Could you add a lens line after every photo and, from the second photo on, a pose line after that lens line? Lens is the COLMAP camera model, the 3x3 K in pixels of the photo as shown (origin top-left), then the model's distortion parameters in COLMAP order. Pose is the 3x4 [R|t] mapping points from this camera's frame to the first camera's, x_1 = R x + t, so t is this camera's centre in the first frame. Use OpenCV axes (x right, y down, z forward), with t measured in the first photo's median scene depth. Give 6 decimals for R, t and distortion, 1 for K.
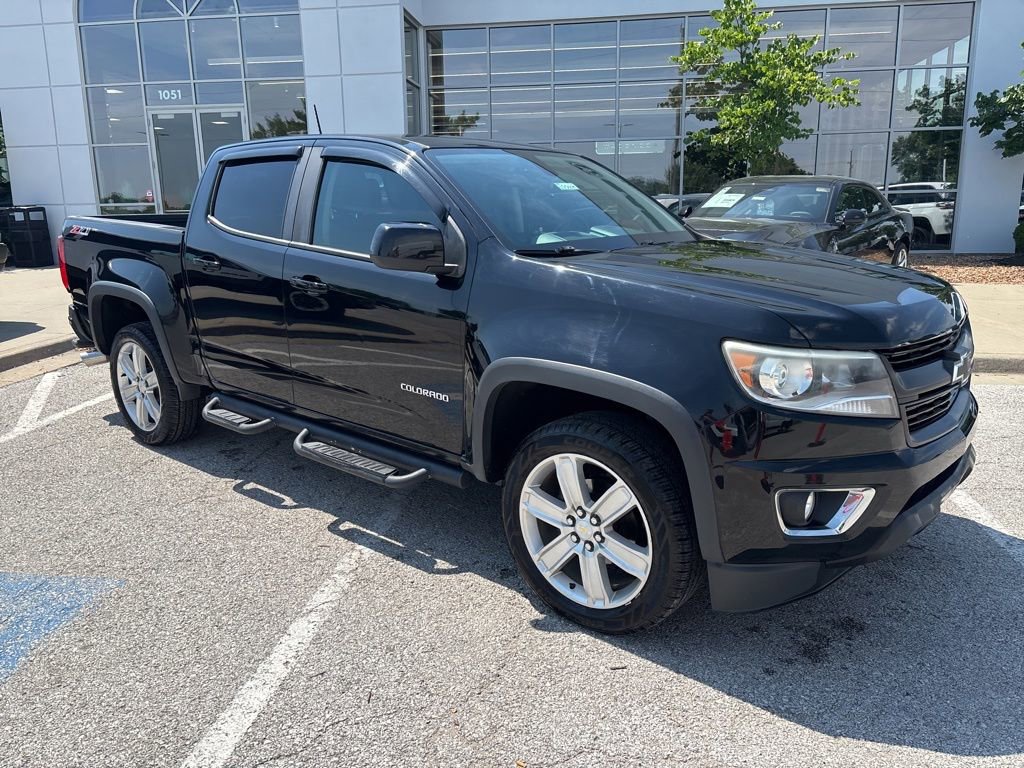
lens RADIAL K [[772.3, 0, 505.9], [0, 772.3, 393.1], [0, 0, 1]] dist [0.046877, -0.055599]
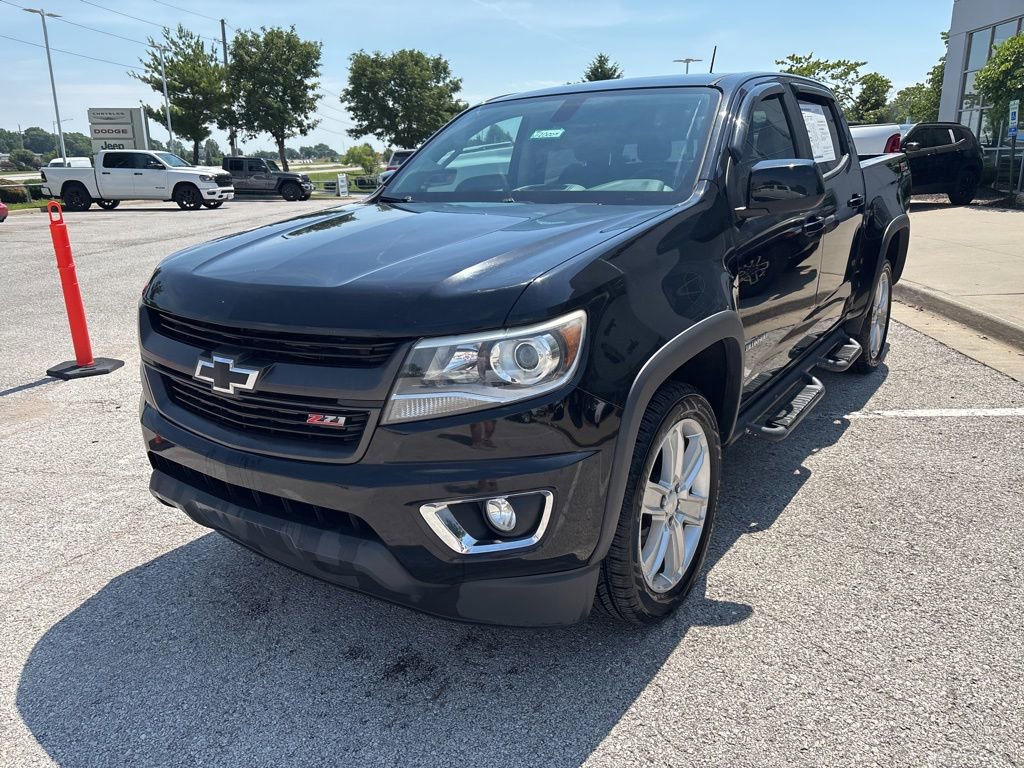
lens RADIAL K [[772.3, 0, 512.4], [0, 772.3, 391.4], [0, 0, 1]] dist [0.046877, -0.055599]
pose [[0.104817, 0.291641, -0.950768, 1.004628], [-0.215837, 0.939917, 0.264518, -0.211021], [0.970787, 0.177485, 0.161466, 0.848502]]
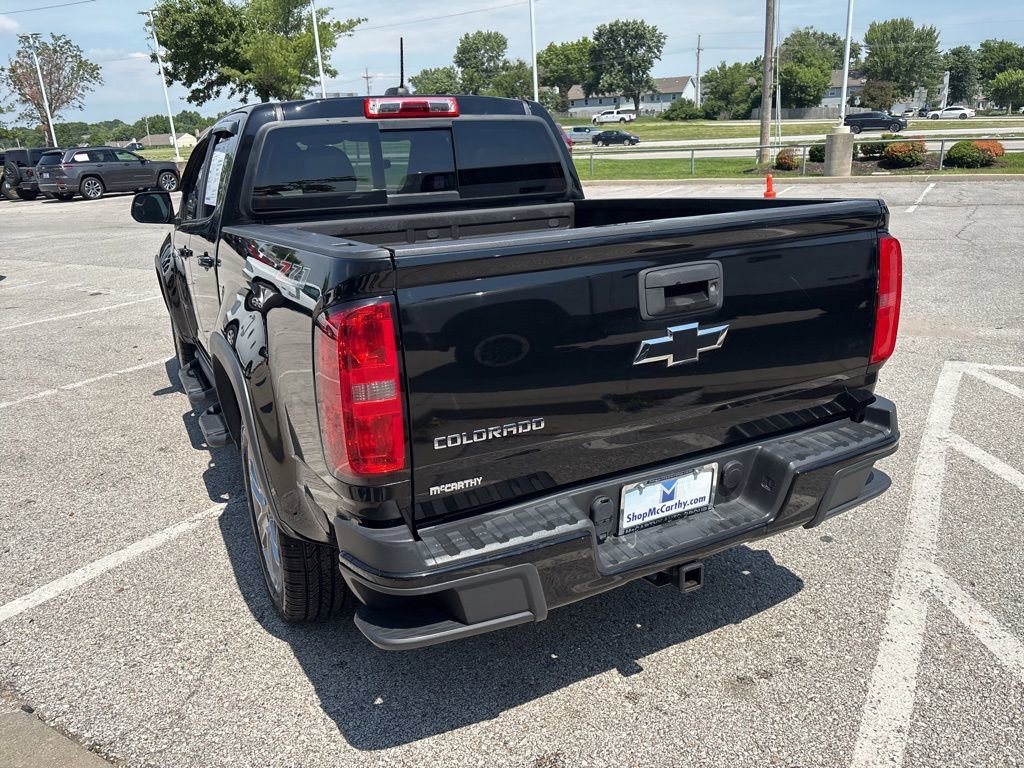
lens RADIAL K [[772.3, 0, 507.3], [0, 772.3, 386.5], [0, 0, 1]] dist [0.046877, -0.055599]
pose [[-0.920393, -0.068202, 0.384999, -0.797309], [0.145053, 0.854841, 0.498203, -0.555845], [-0.363092, 0.514388, -0.776897, 2.127850]]
